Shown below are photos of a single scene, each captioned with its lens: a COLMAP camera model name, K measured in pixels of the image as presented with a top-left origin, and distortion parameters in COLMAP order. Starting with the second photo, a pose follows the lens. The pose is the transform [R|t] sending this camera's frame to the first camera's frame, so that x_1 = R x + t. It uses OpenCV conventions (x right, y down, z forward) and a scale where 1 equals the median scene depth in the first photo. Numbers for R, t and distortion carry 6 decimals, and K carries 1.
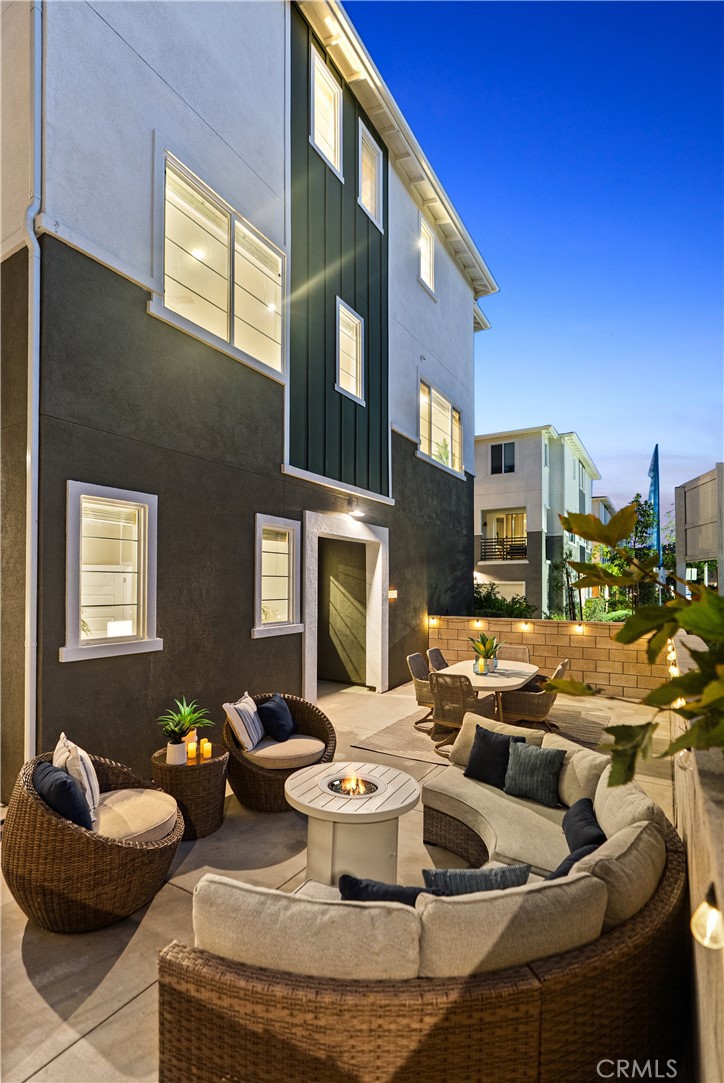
lens RADIAL K [[522.5, 0, 361.0], [0, 522.5, 583.8], [0, 0, 1]] dist [0.001789, 0.000106]
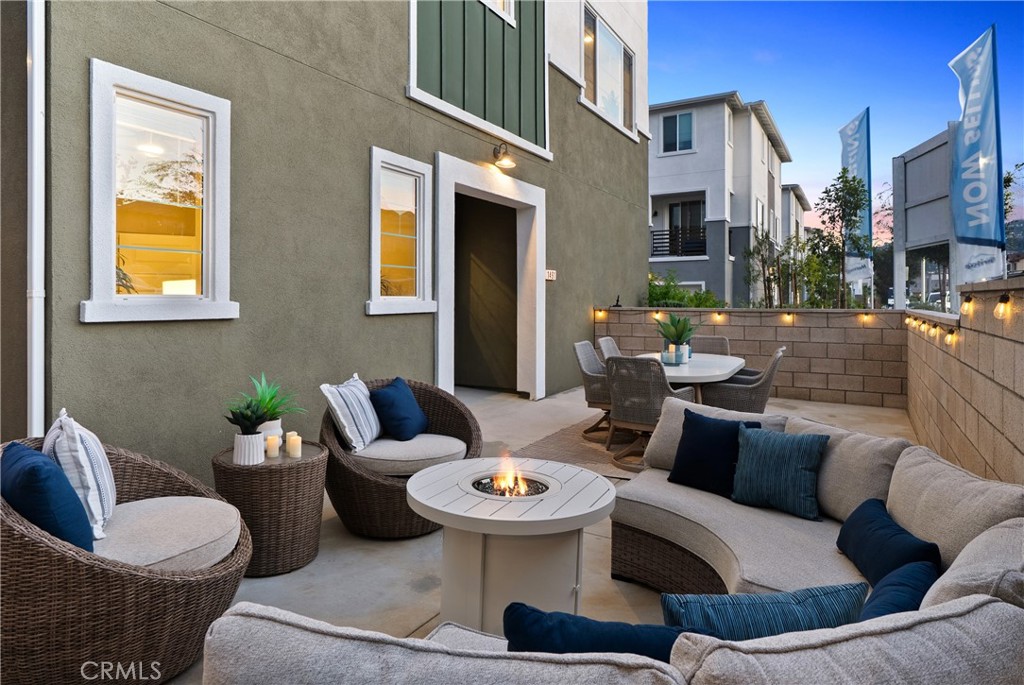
lens RADIAL K [[615.4, 0, 512.5], [0, 615.4, 299.0], [0, 0, 1]] dist [0.004645, 0.002512]
pose [[0.999918, -0.002145, 0.012632, -0.016488], [0.002078, 0.999984, 0.005320, 0.103348], [-0.012644, -0.005293, 0.999906, 0.160773]]
